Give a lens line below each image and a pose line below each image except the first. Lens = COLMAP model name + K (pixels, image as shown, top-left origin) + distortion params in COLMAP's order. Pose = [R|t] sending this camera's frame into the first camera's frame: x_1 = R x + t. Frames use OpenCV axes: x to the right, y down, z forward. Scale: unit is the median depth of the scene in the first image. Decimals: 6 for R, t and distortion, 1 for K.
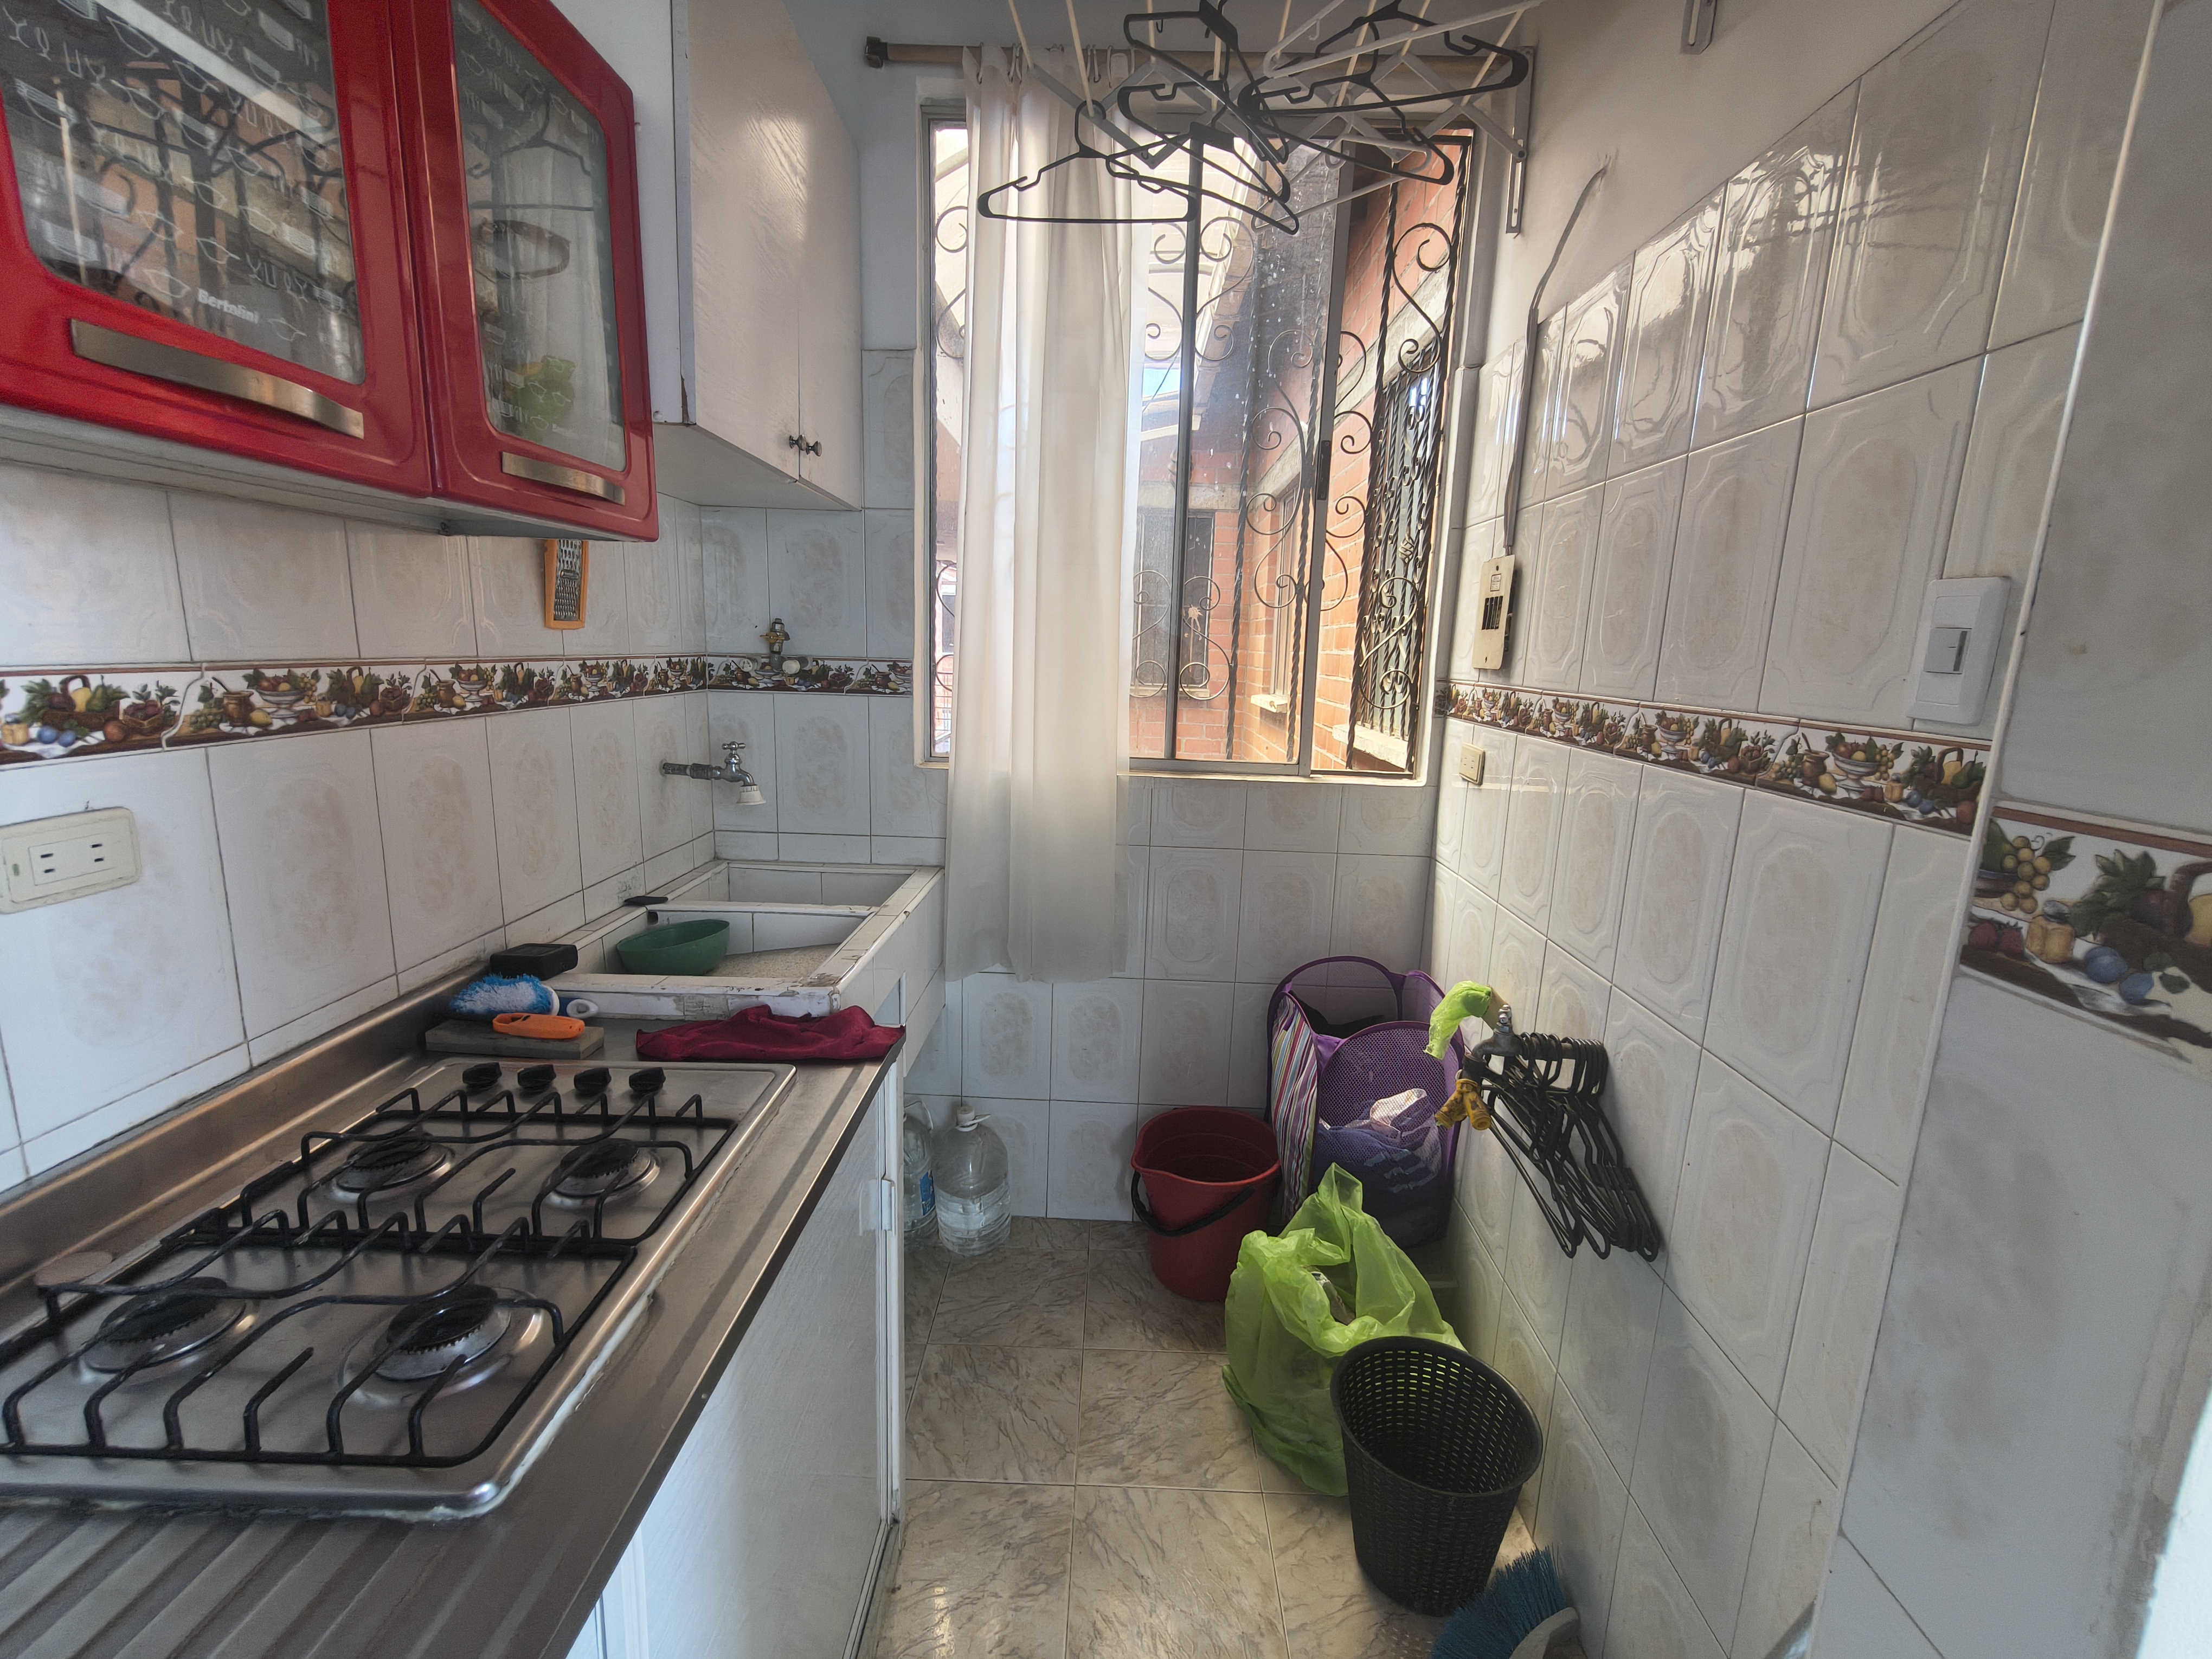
lens RADIAL K [[951.5, 0, 1114.9], [0, 951.5, 822.3], [0, 0, 1]] dist [0.001474, -0.000114]
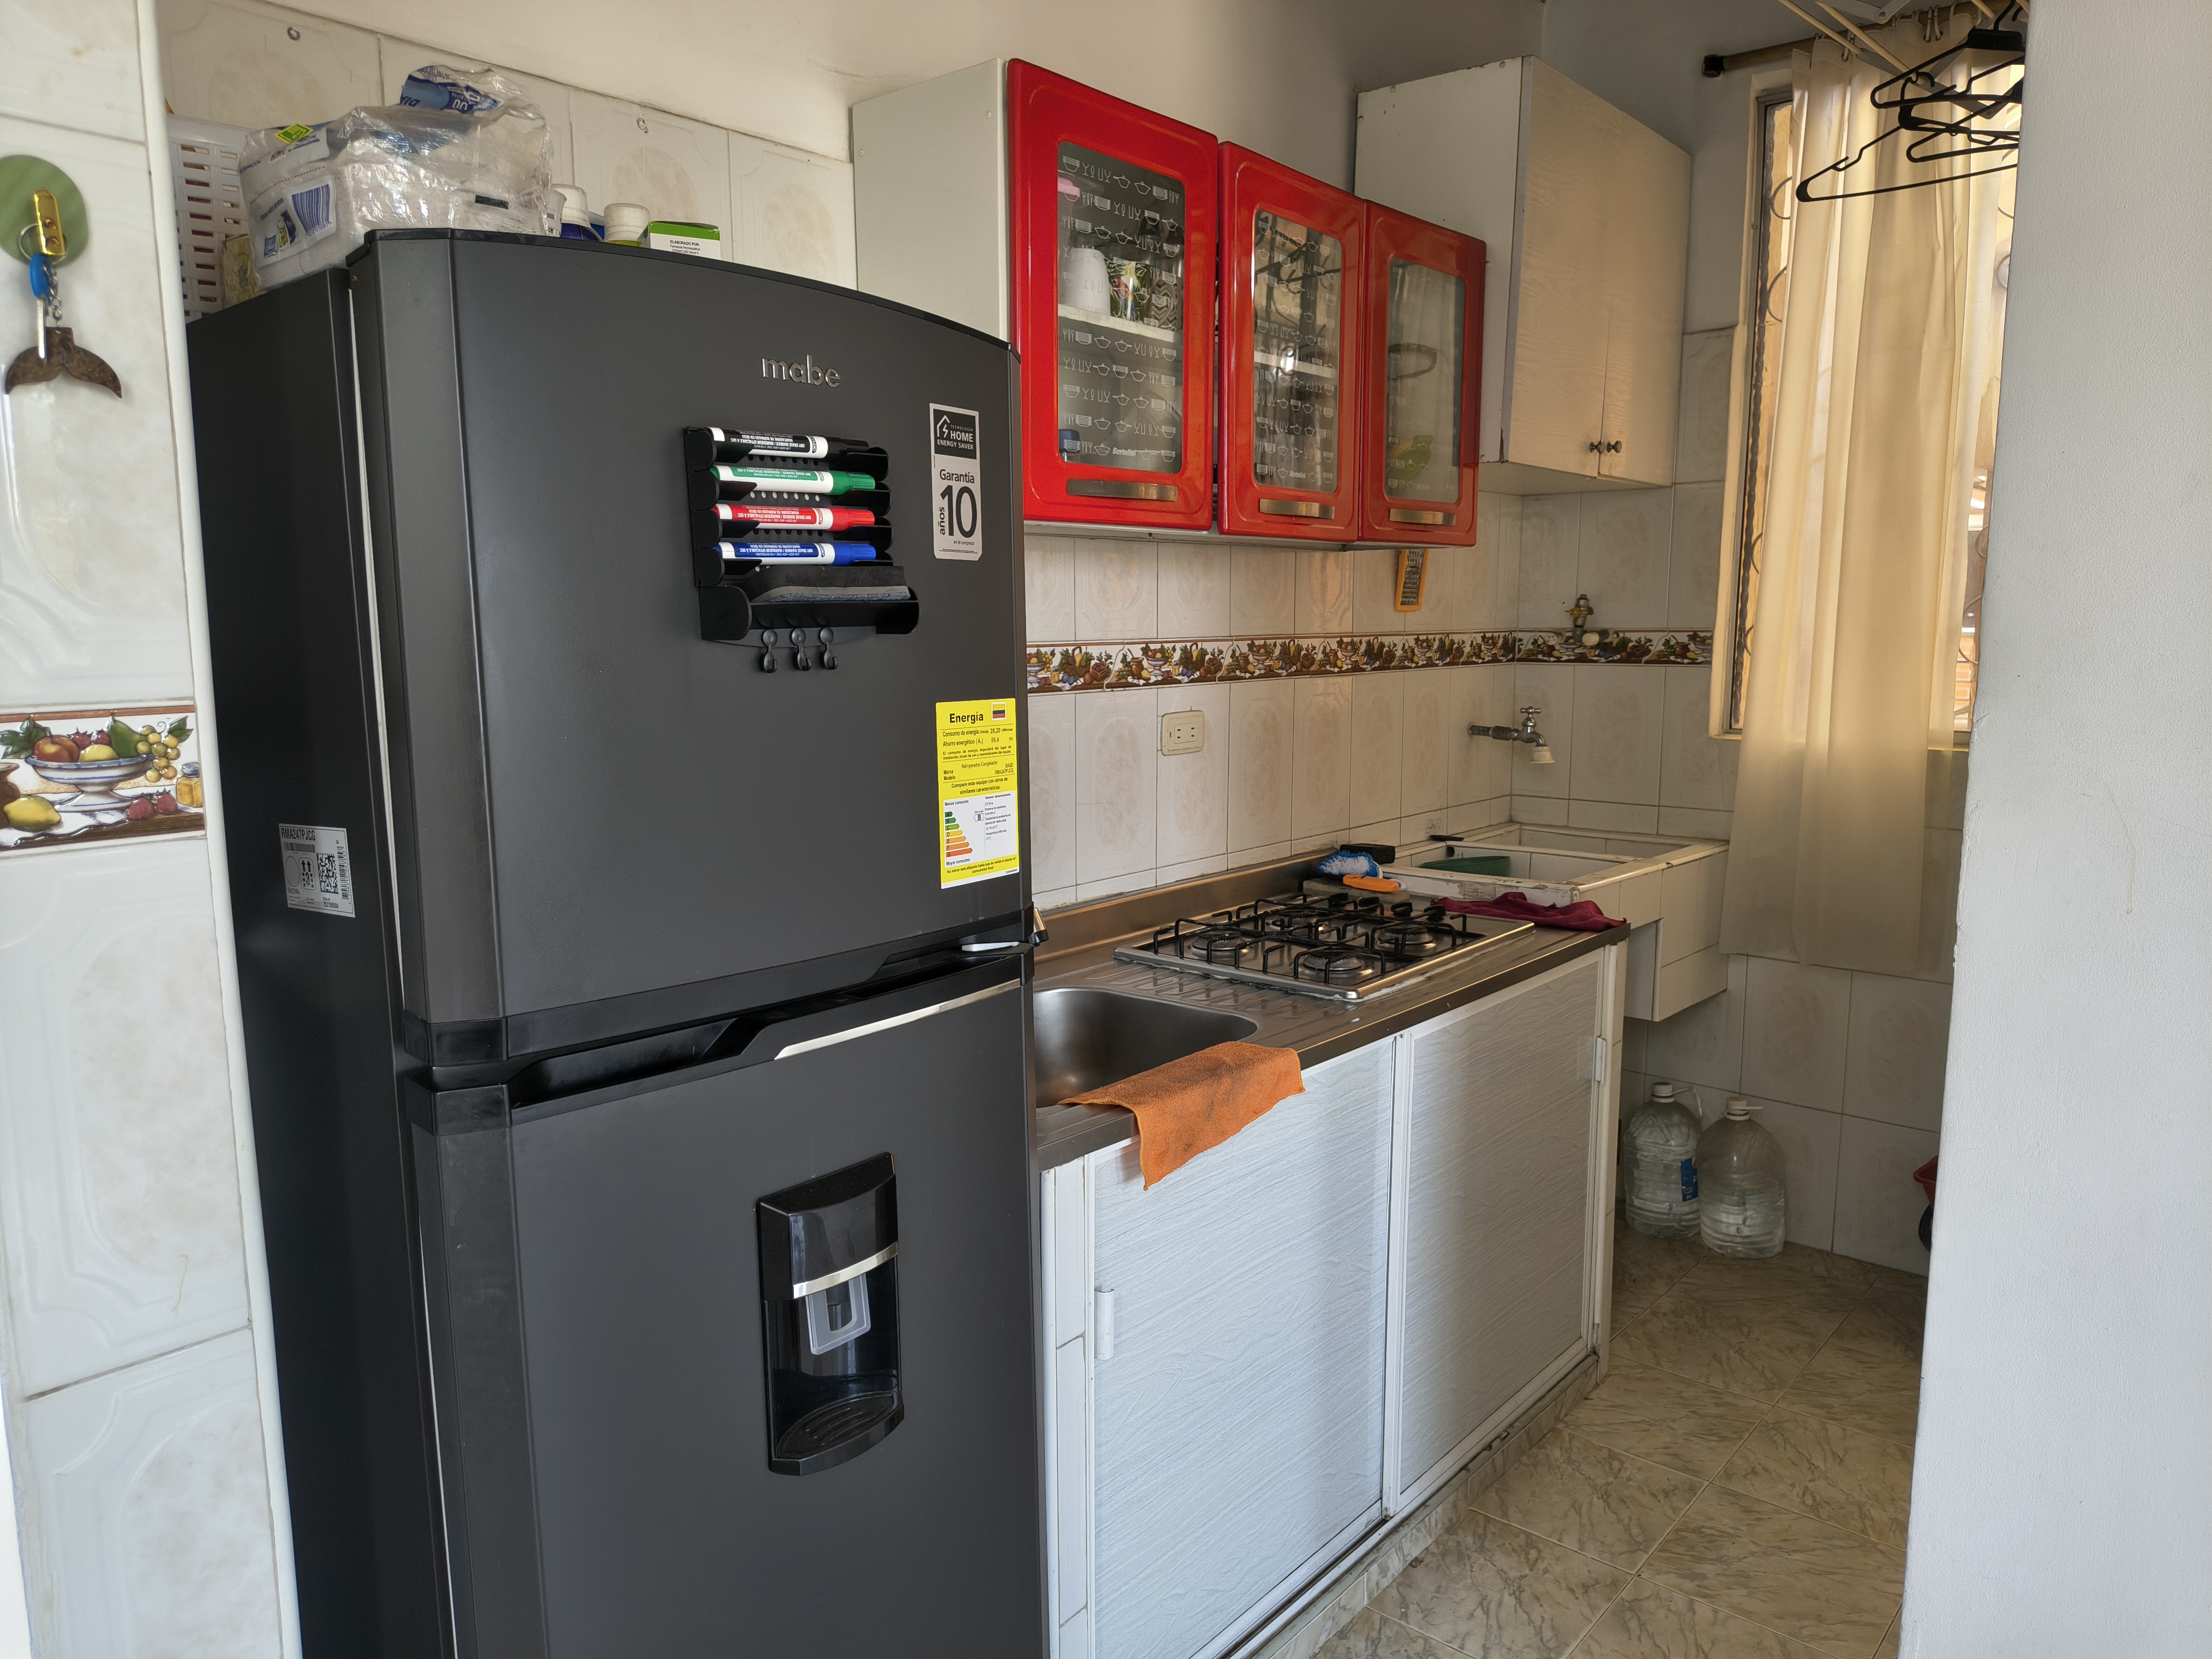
lens RADIAL K [[1536.8, 0, 1108.0], [0, 1536.8, 836.4], [0, 0, 1]] dist [0.034250, -0.004447]
pose [[0.770826, 0.058930, -0.634314, 0.406236], [-0.089687, 0.995834, -0.016473, 0.154022], [0.630700, 0.069587, 0.772900, -0.762249]]
